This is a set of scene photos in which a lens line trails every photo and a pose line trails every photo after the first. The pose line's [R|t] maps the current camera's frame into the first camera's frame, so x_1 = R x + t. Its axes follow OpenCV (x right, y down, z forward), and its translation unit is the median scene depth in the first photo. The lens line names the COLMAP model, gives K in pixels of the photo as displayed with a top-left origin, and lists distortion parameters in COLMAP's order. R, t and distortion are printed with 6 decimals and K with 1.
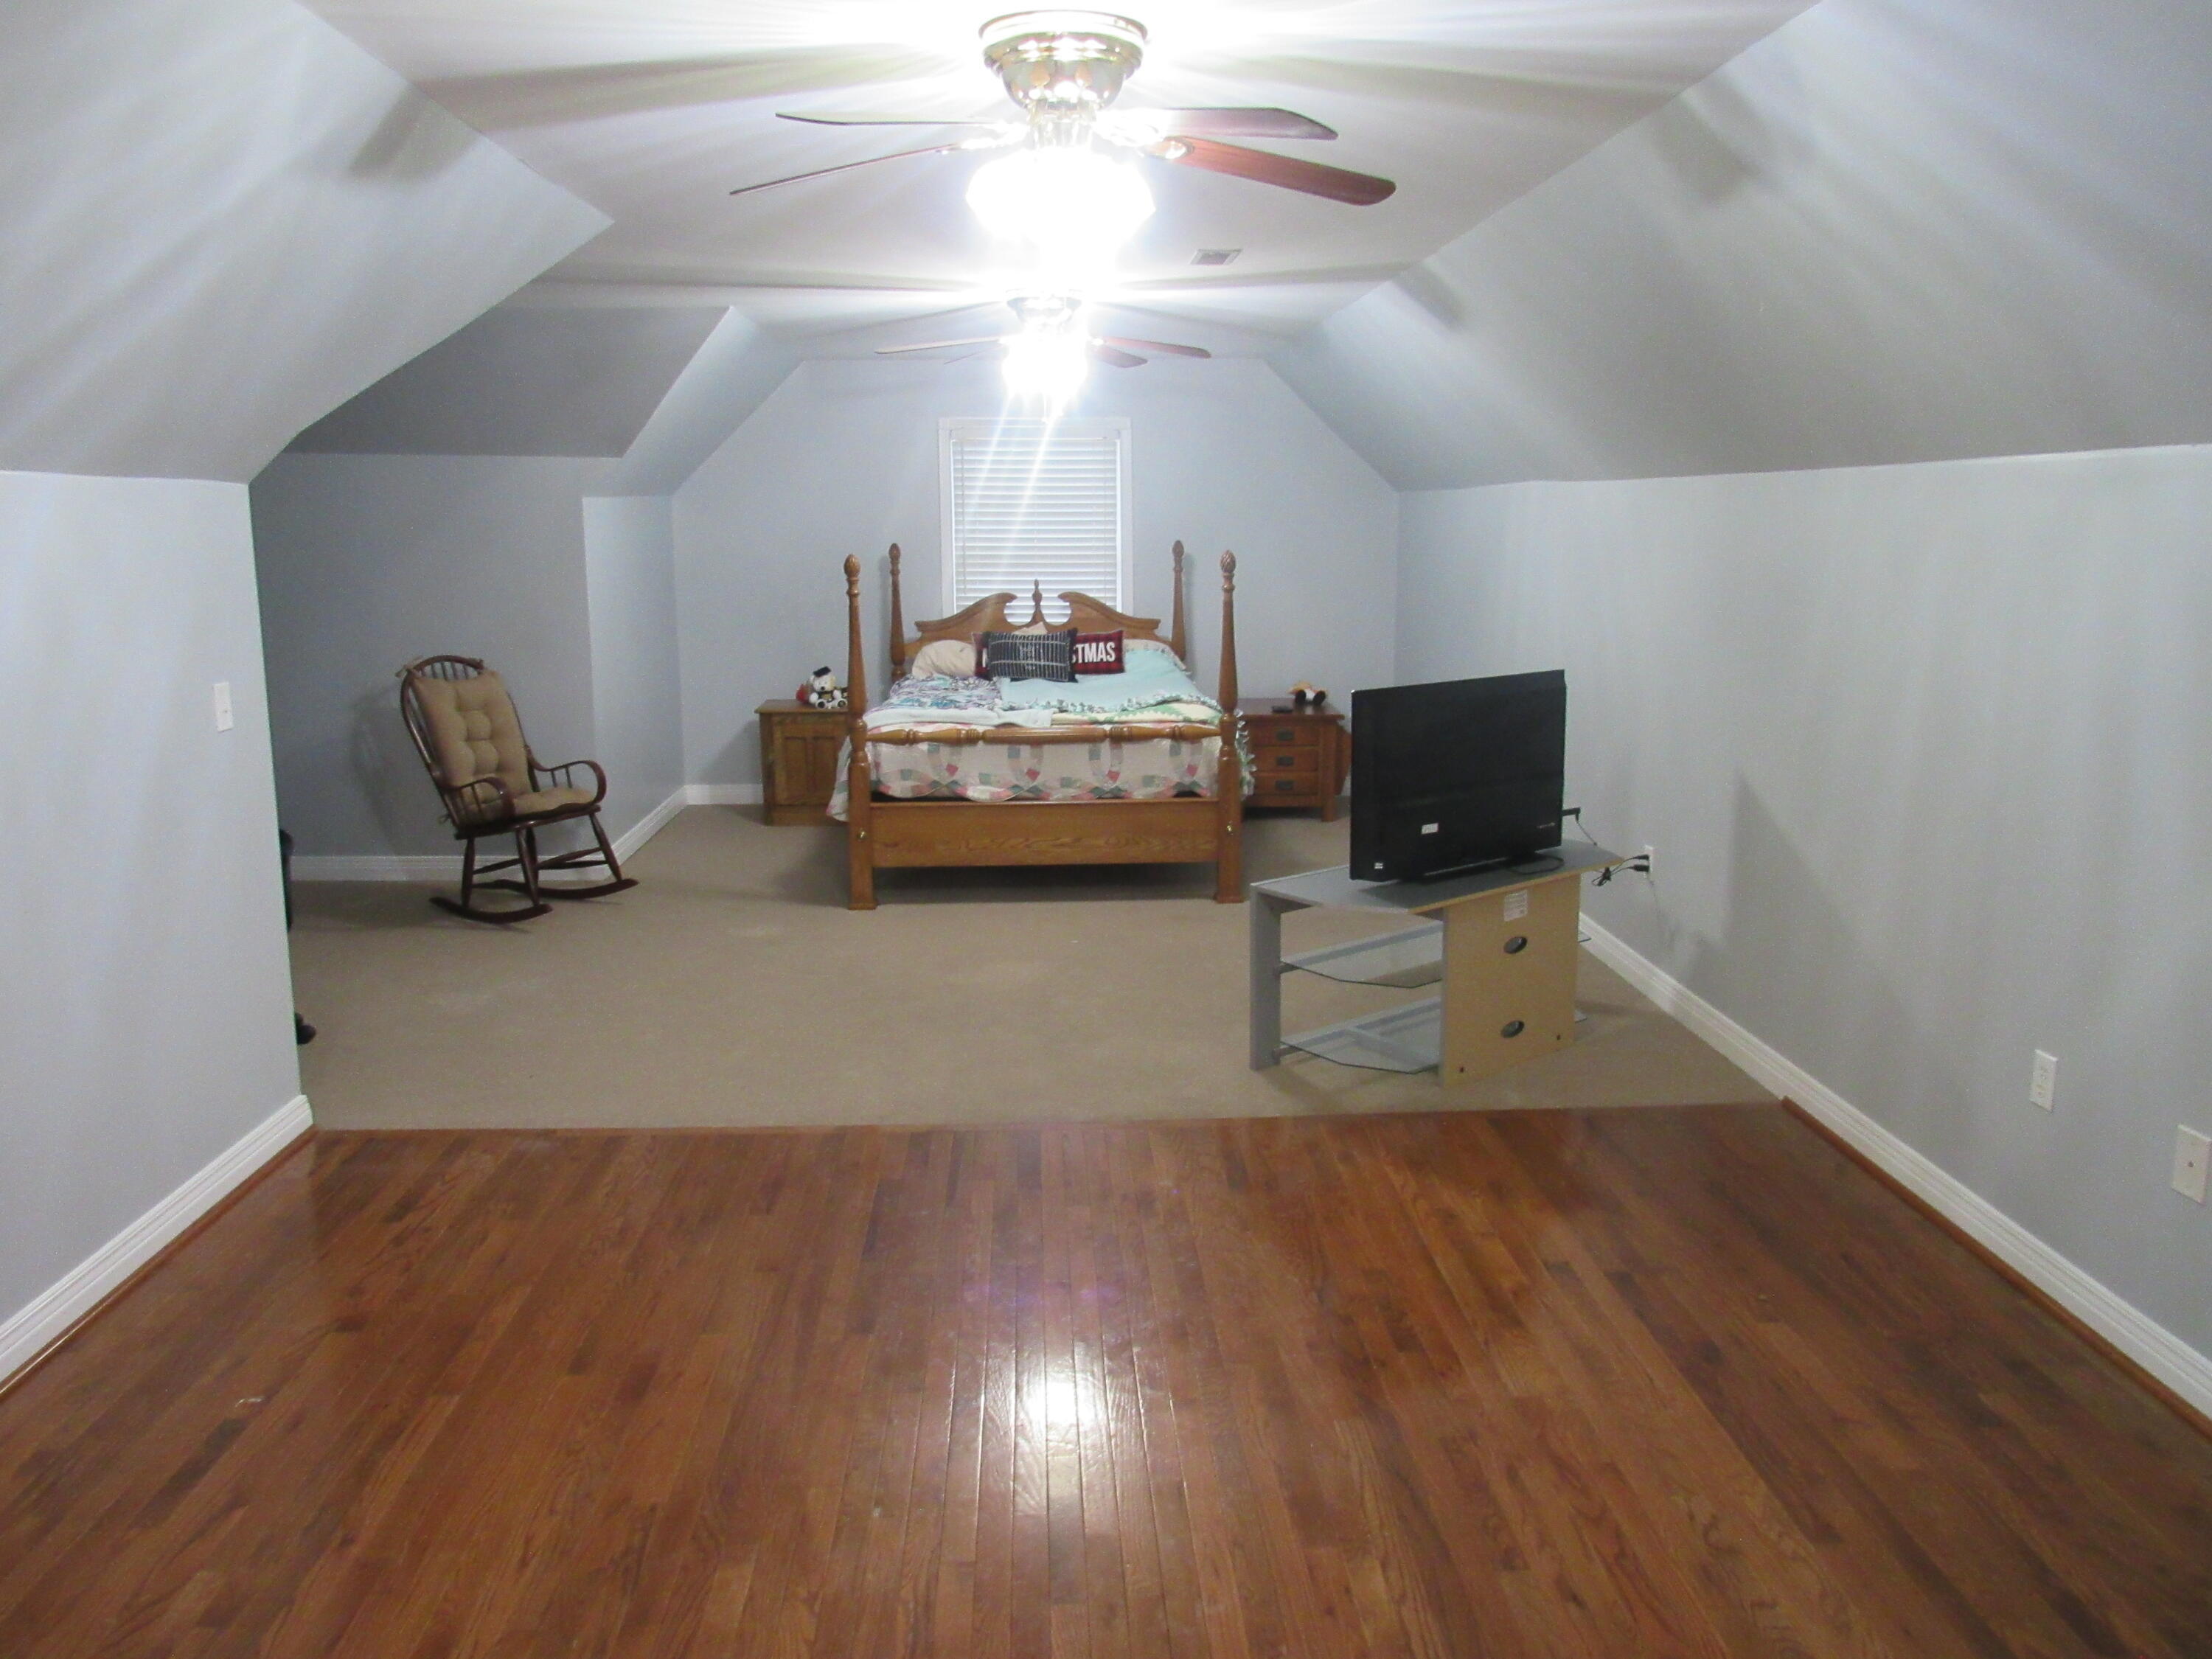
lens RADIAL K [[1583.1, 0, 1105.7], [0, 1583.1, 838.3], [0, 0, 1]] dist [-0.031787, 0.013101]
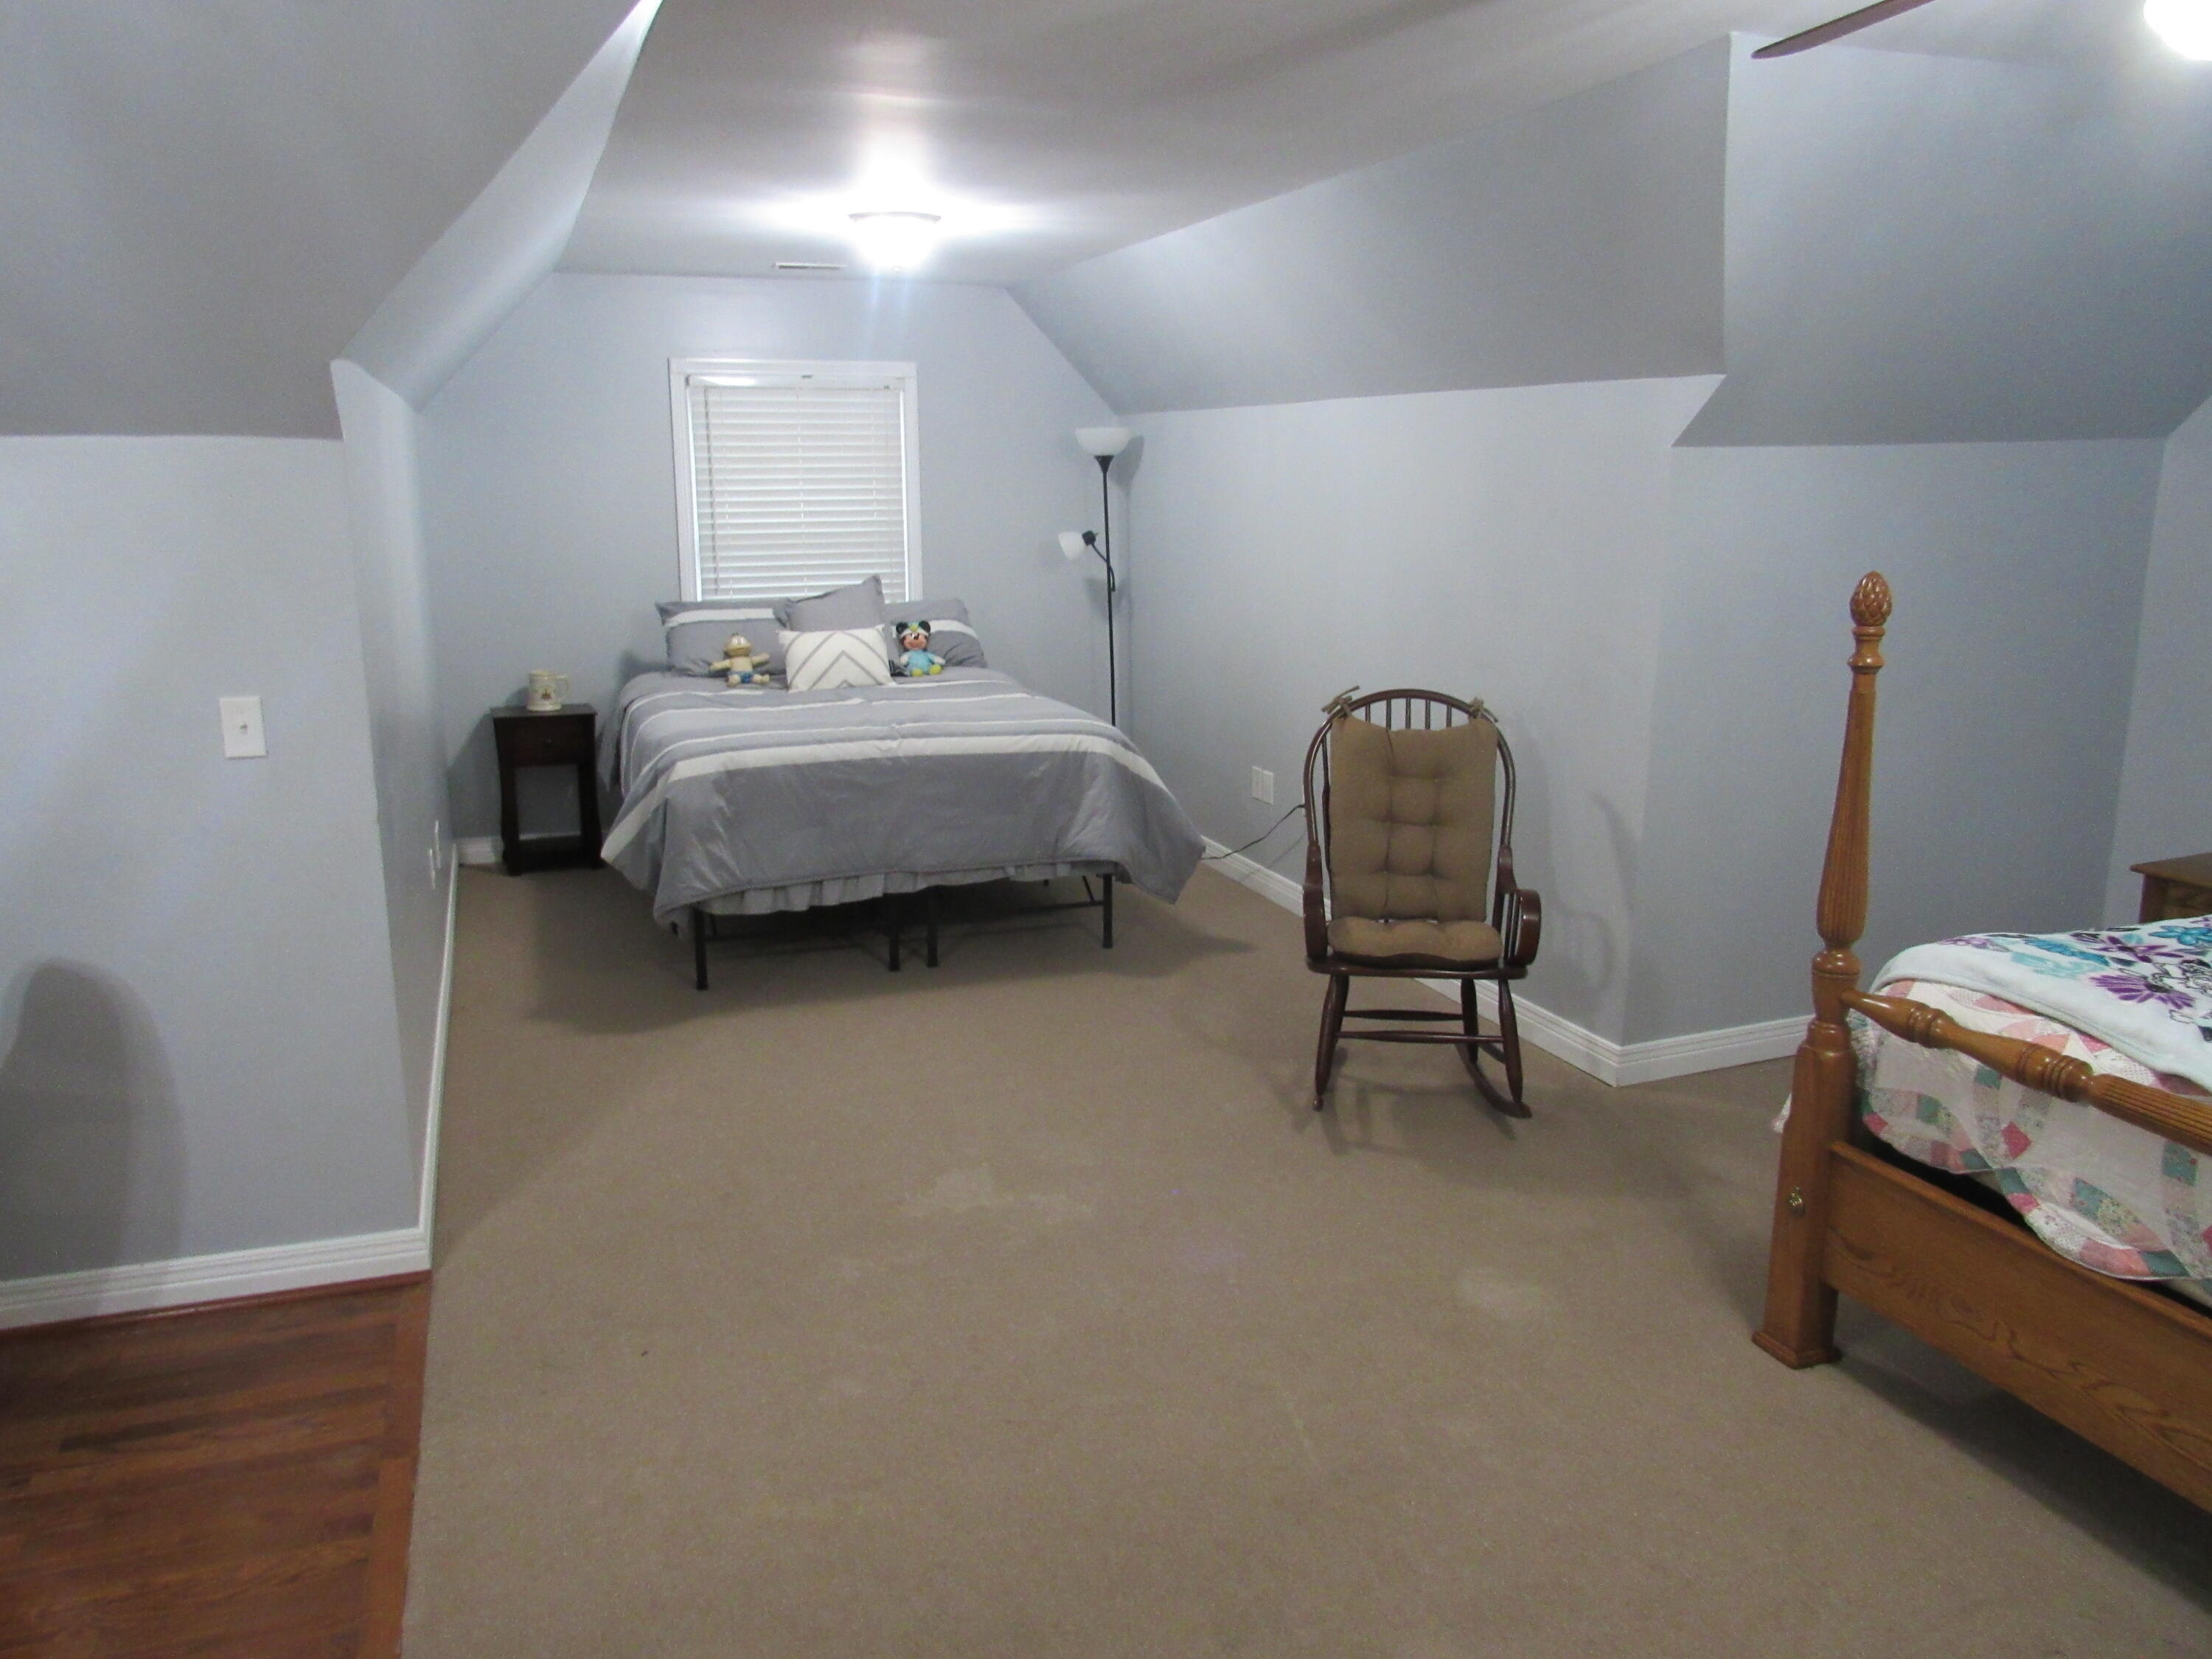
lens RADIAL K [[1583.1, 0, 1105.7], [0, 1583.1, 838.3], [0, 0, 1]] dist [-0.031787, 0.013101]
pose [[0.311112, 0.207021, -0.927551, 0.172429], [-0.179779, 0.971185, 0.156459, -0.134386], [0.933214, 0.118078, 0.339365, 0.648070]]
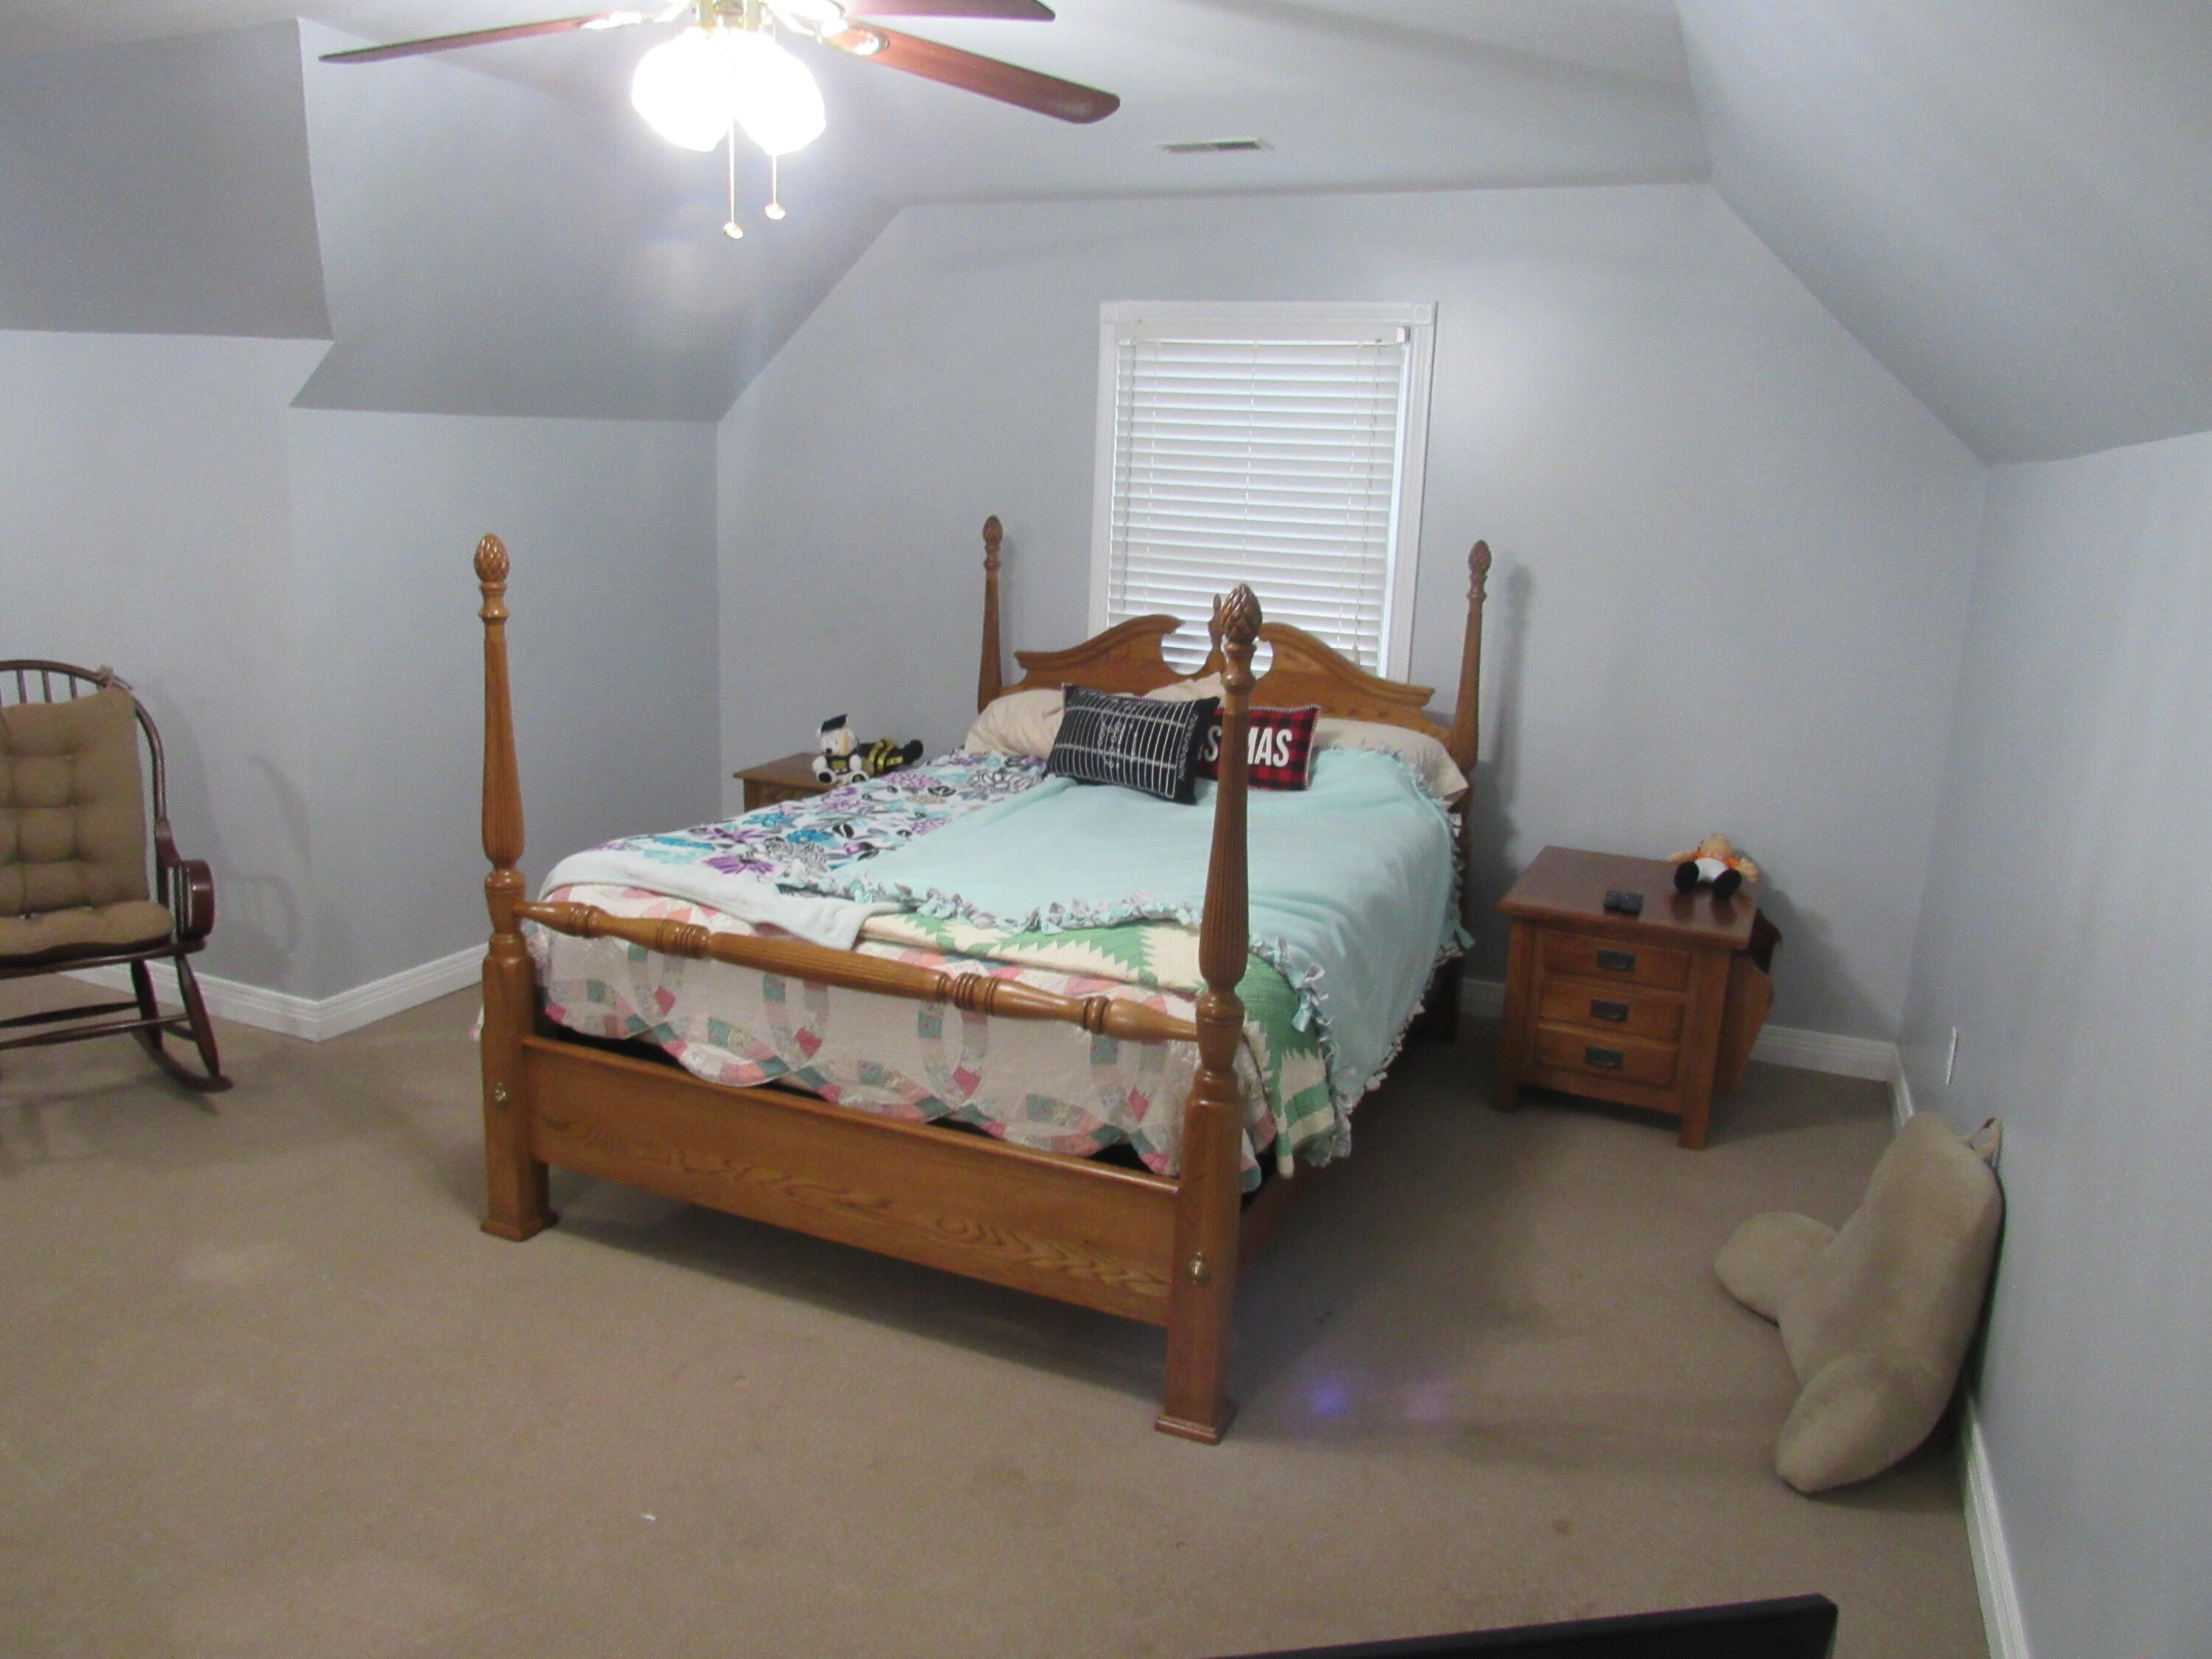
lens RADIAL K [[1583.1, 0, 1105.7], [0, 1583.1, 838.3], [0, 0, 1]] dist [-0.031787, 0.013101]
pose [[0.898970, 0.142584, -0.414154, 0.209556], [-0.132370, 0.989759, 0.053427, -0.133589], [0.417531, 0.006793, 0.908637, 0.619198]]
